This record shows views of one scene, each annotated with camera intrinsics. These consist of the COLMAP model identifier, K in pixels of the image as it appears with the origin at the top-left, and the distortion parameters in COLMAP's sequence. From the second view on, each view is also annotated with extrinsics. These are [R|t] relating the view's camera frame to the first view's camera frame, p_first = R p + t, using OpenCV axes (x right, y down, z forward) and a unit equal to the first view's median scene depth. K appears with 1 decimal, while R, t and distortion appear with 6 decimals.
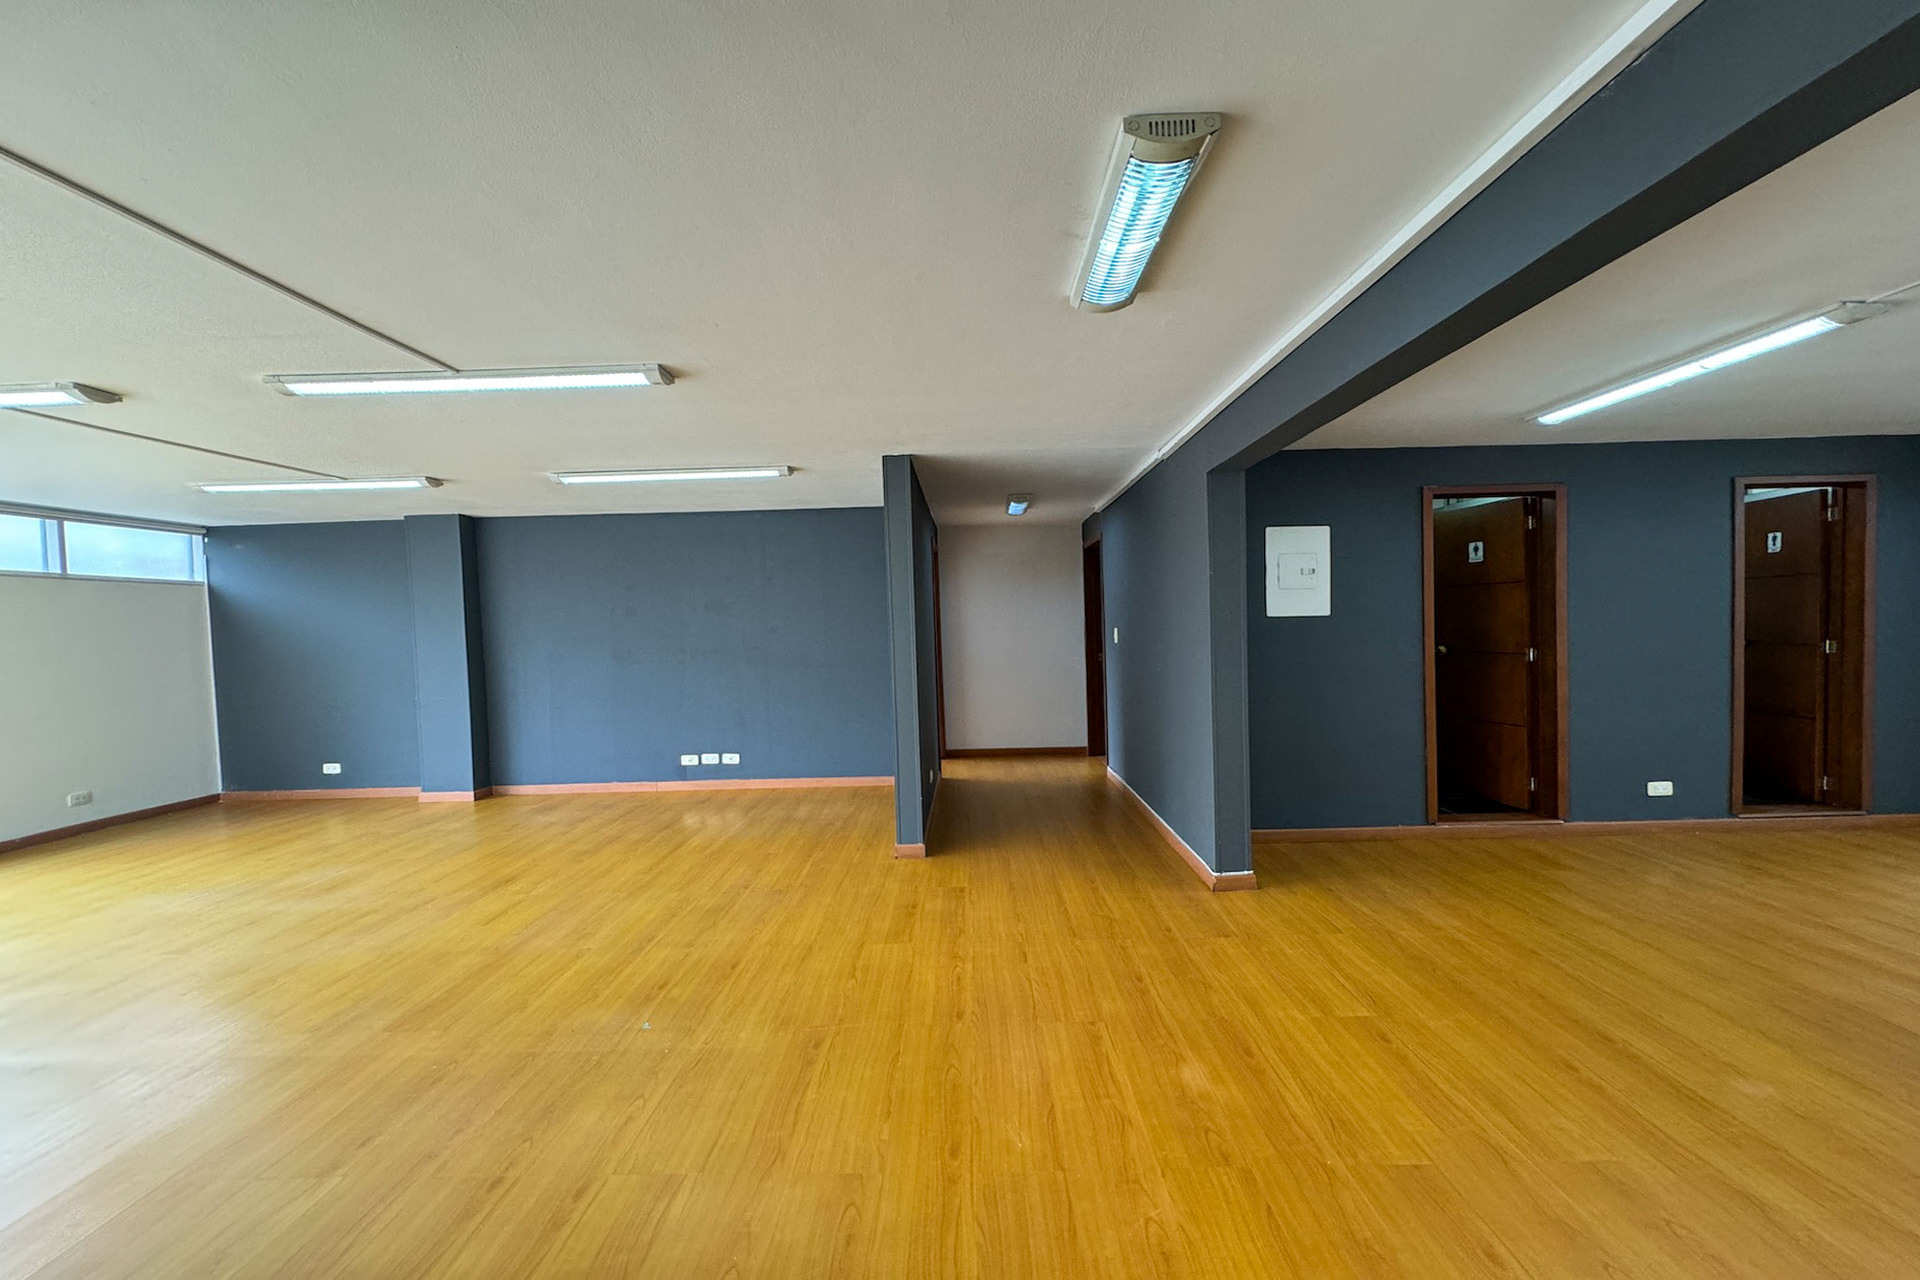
lens RADIAL K [[803.1, 0, 963.7], [0, 803.1, 642.7], [0, 0, 1]] dist [0.000856, 0.000218]
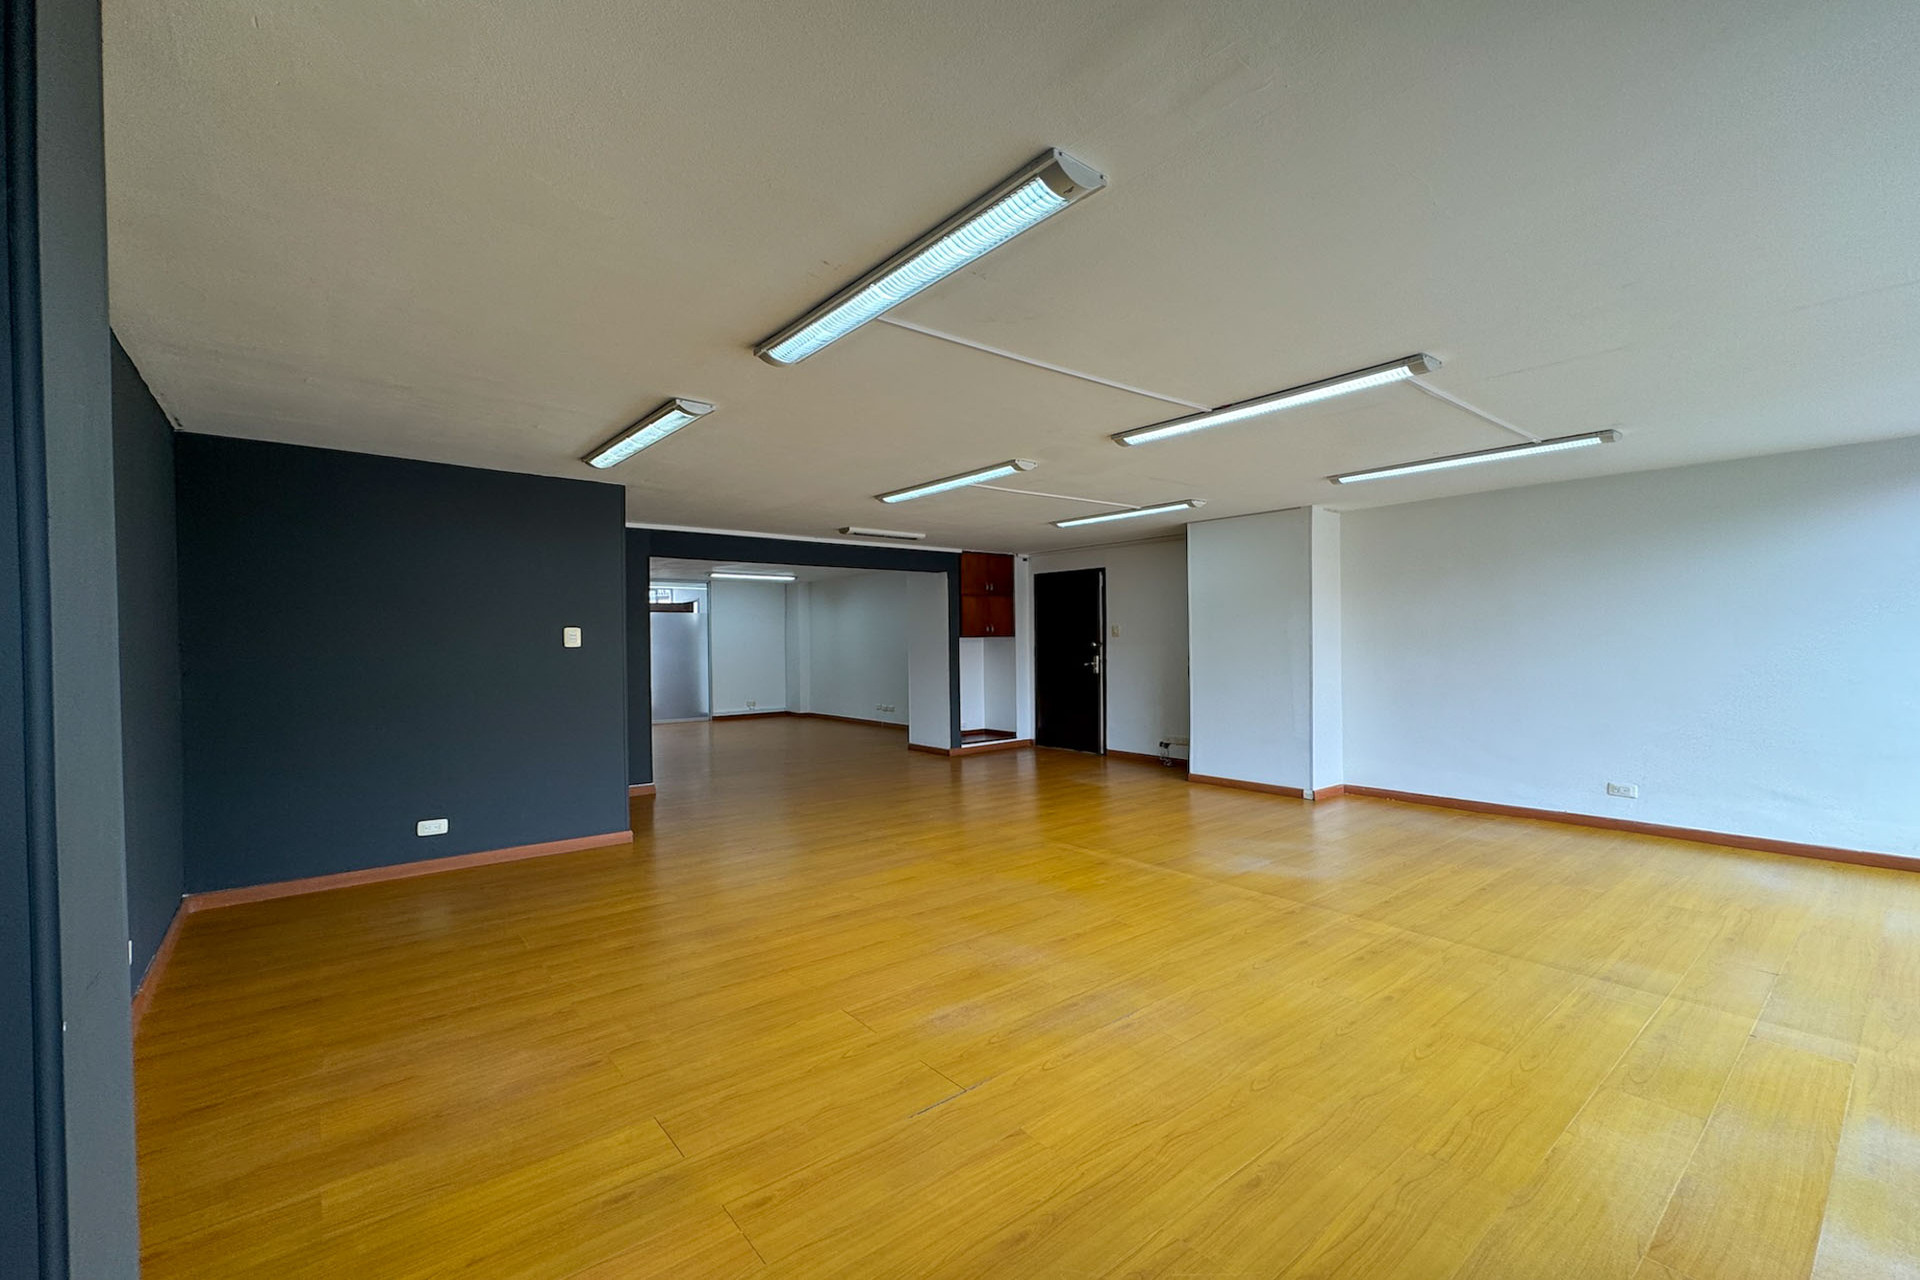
lens RADIAL K [[803.1, 0, 965.0], [0, 803.1, 644.5], [0, 0, 1]] dist [0.000856, 0.000218]
pose [[-0.640810, 0.028819, 0.767159, -1.186982], [0.045890, 0.998946, 0.000806, 0.009221], [-0.766327, 0.035721, -0.641457, 1.286644]]
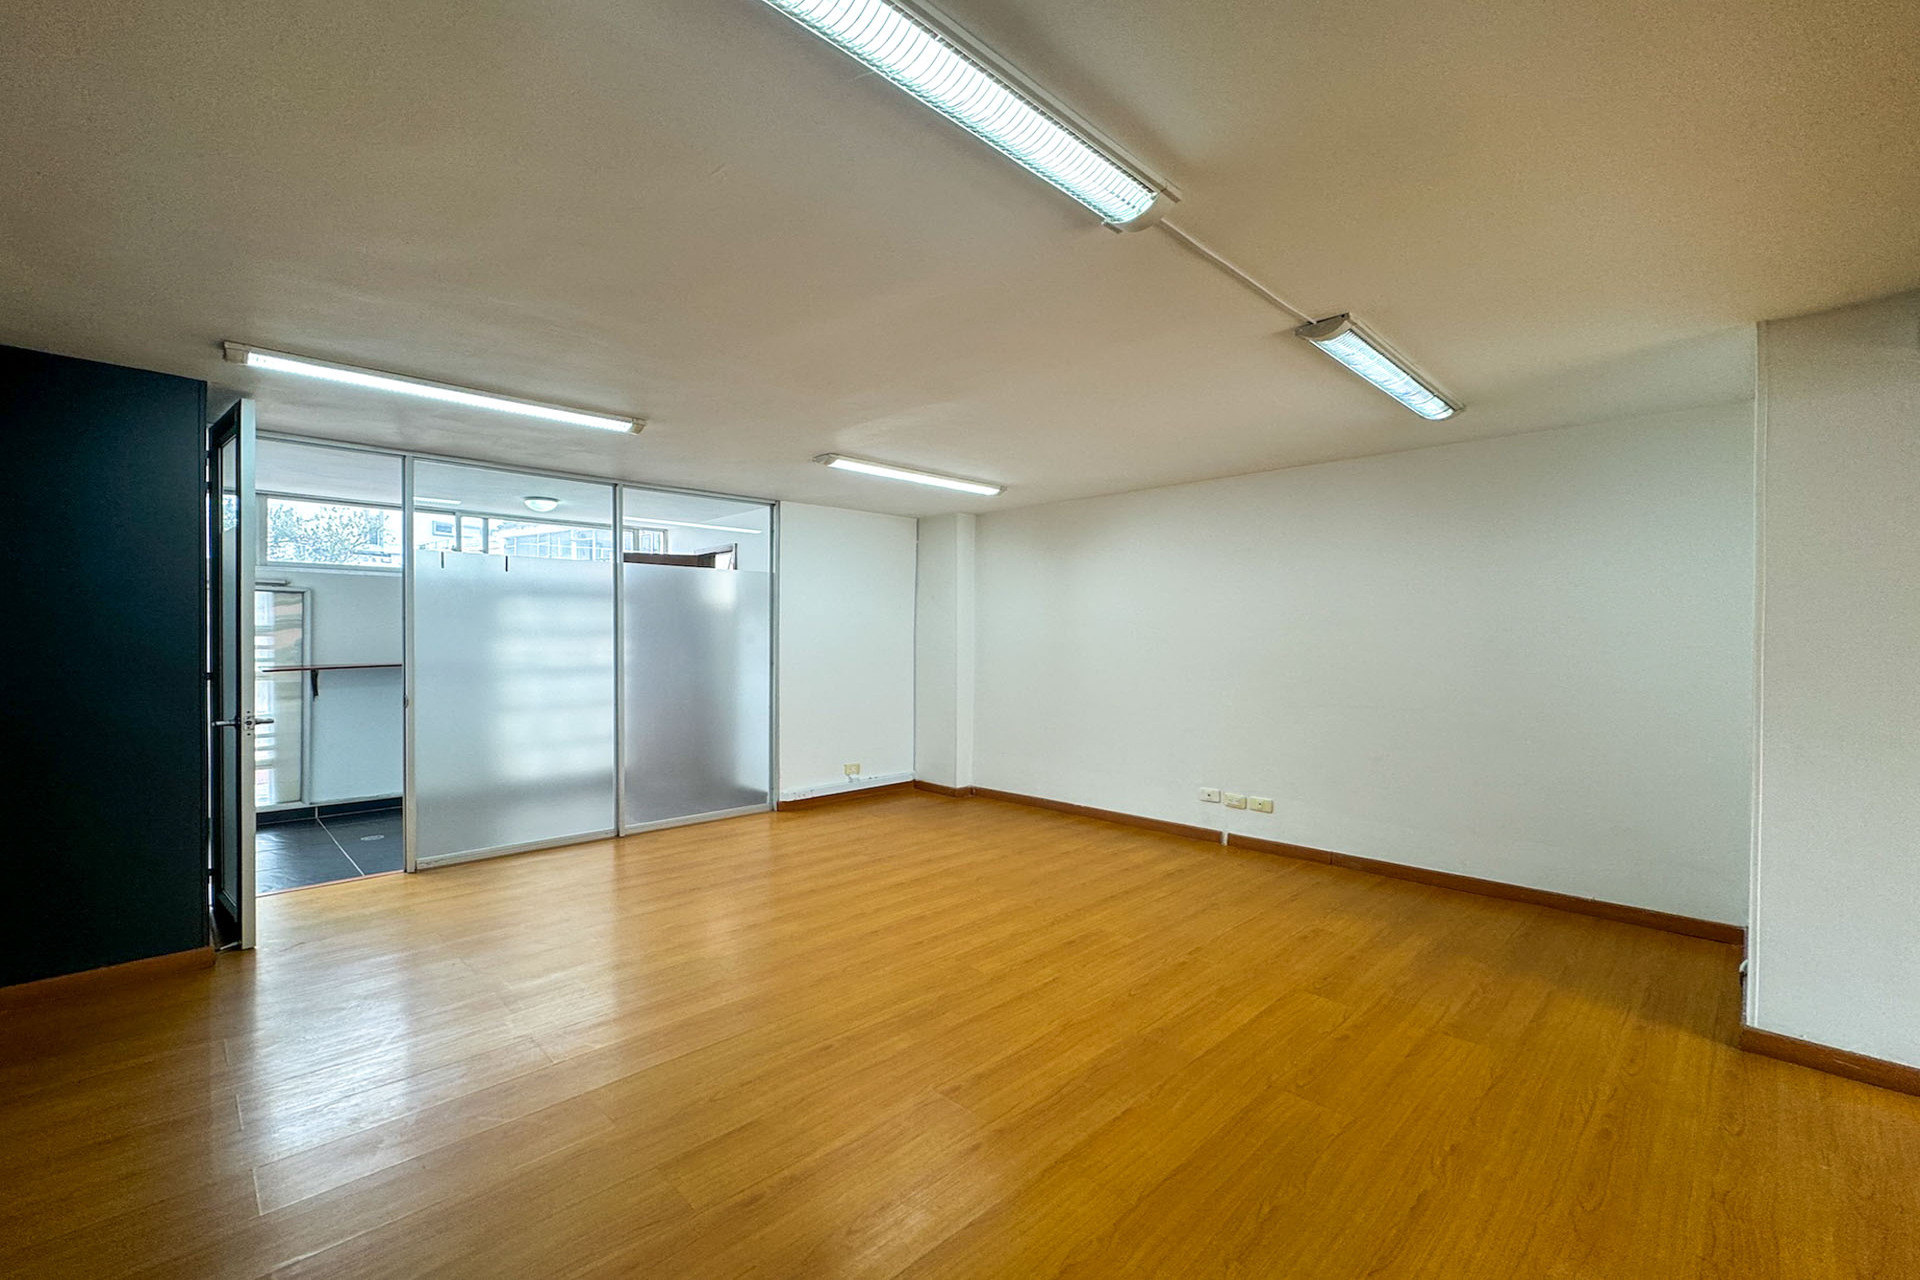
lens RADIAL K [[803.1, 0, 960.1], [0, 803.1, 637.3], [0, 0, 1]] dist [0.000856, 0.000218]
pose [[-0.706804, 0.024104, 0.706998, 0.402278], [0.032033, 0.999485, -0.002051, -0.023440], [-0.706683, 0.021198, -0.707212, 0.863448]]
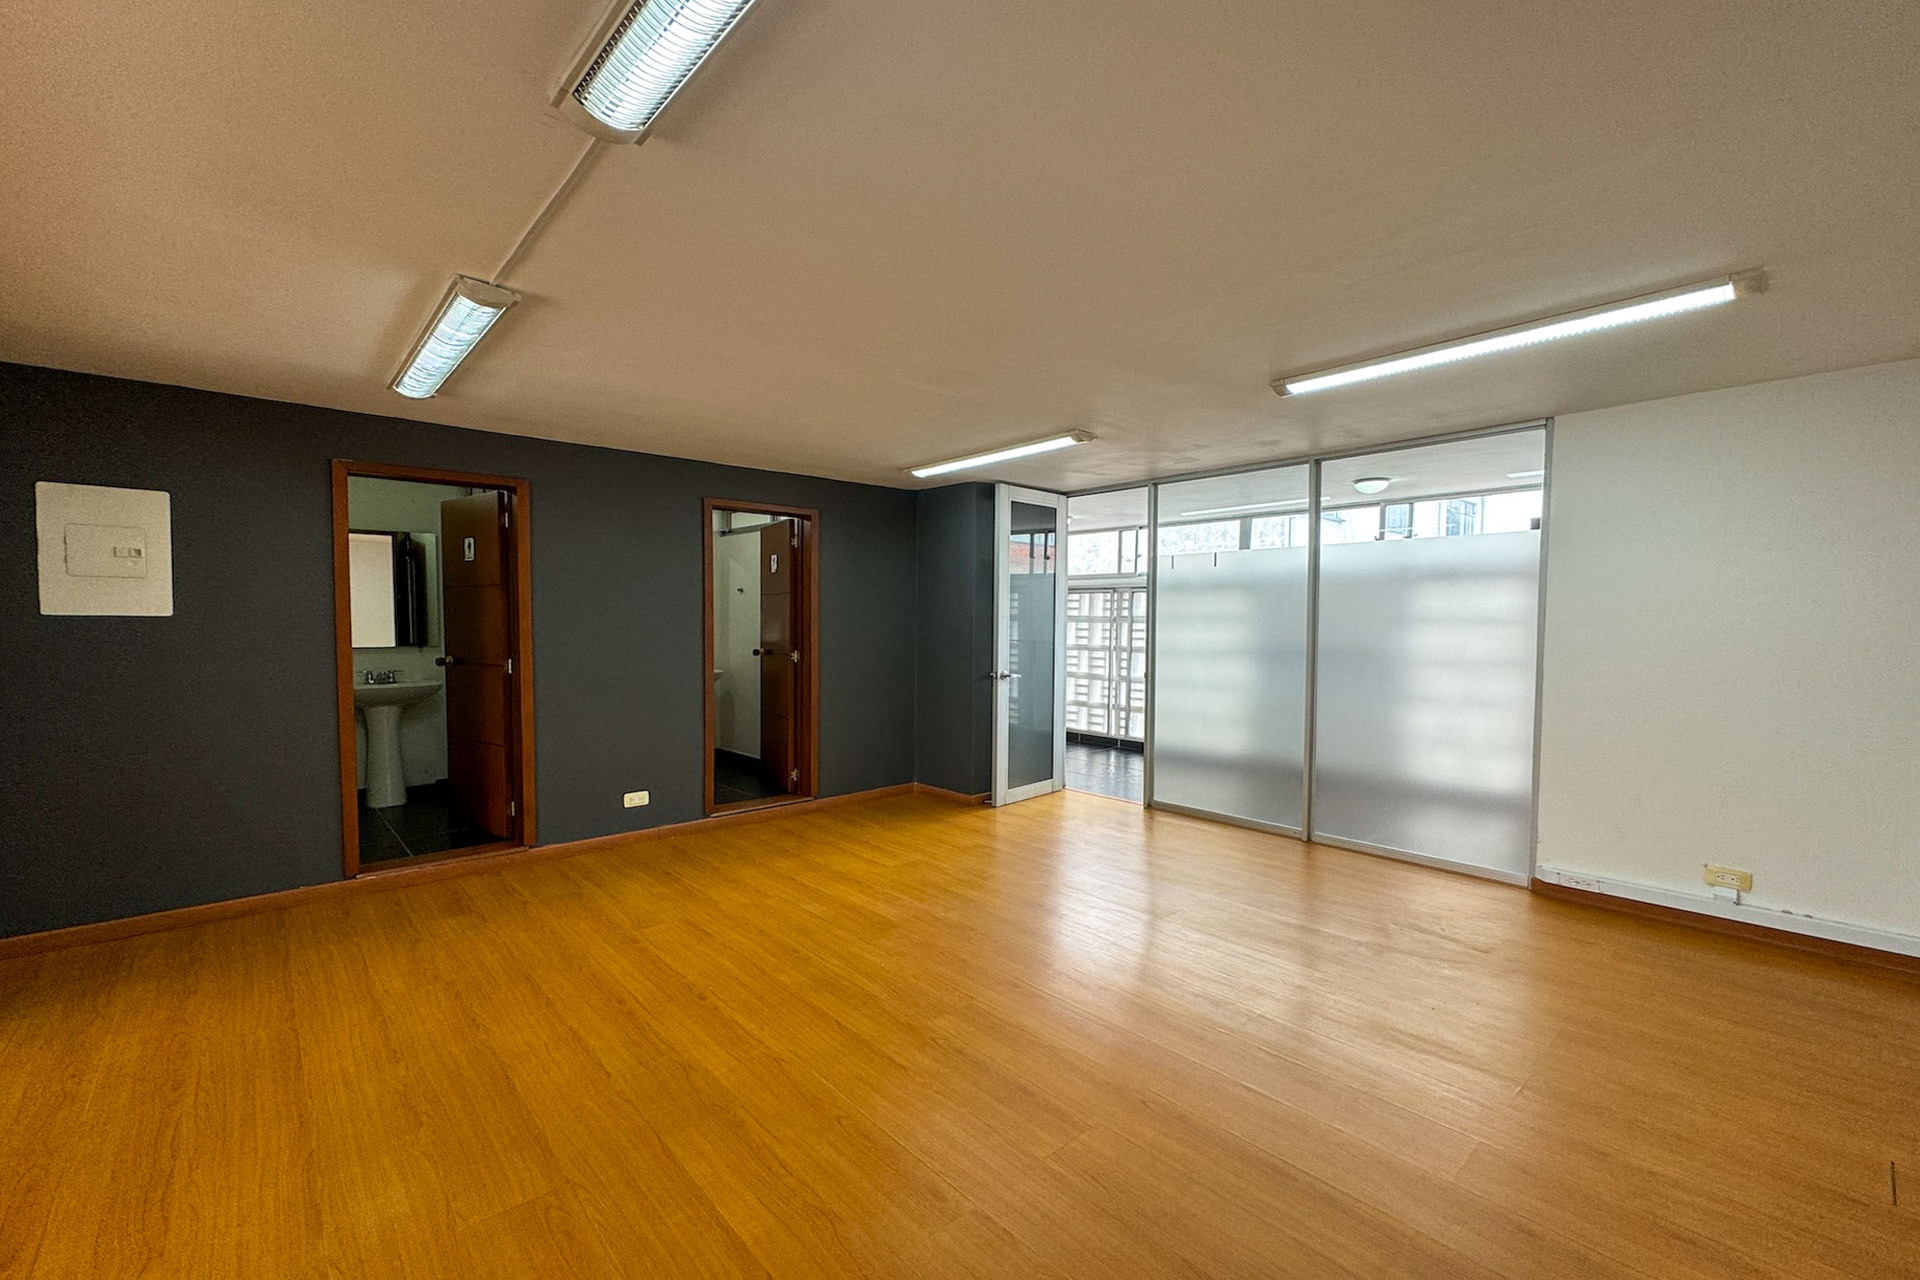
lens RADIAL K [[803.1, 0, 956.7], [0, 803.1, 646.8], [0, 0, 1]] dist [0.000856, 0.000218]
pose [[0.744175, 0.004821, 0.667968, 0.494179], [-0.008325, 0.999963, 0.002058, -0.013942], [-0.667933, -0.007092, 0.744187, -0.011276]]
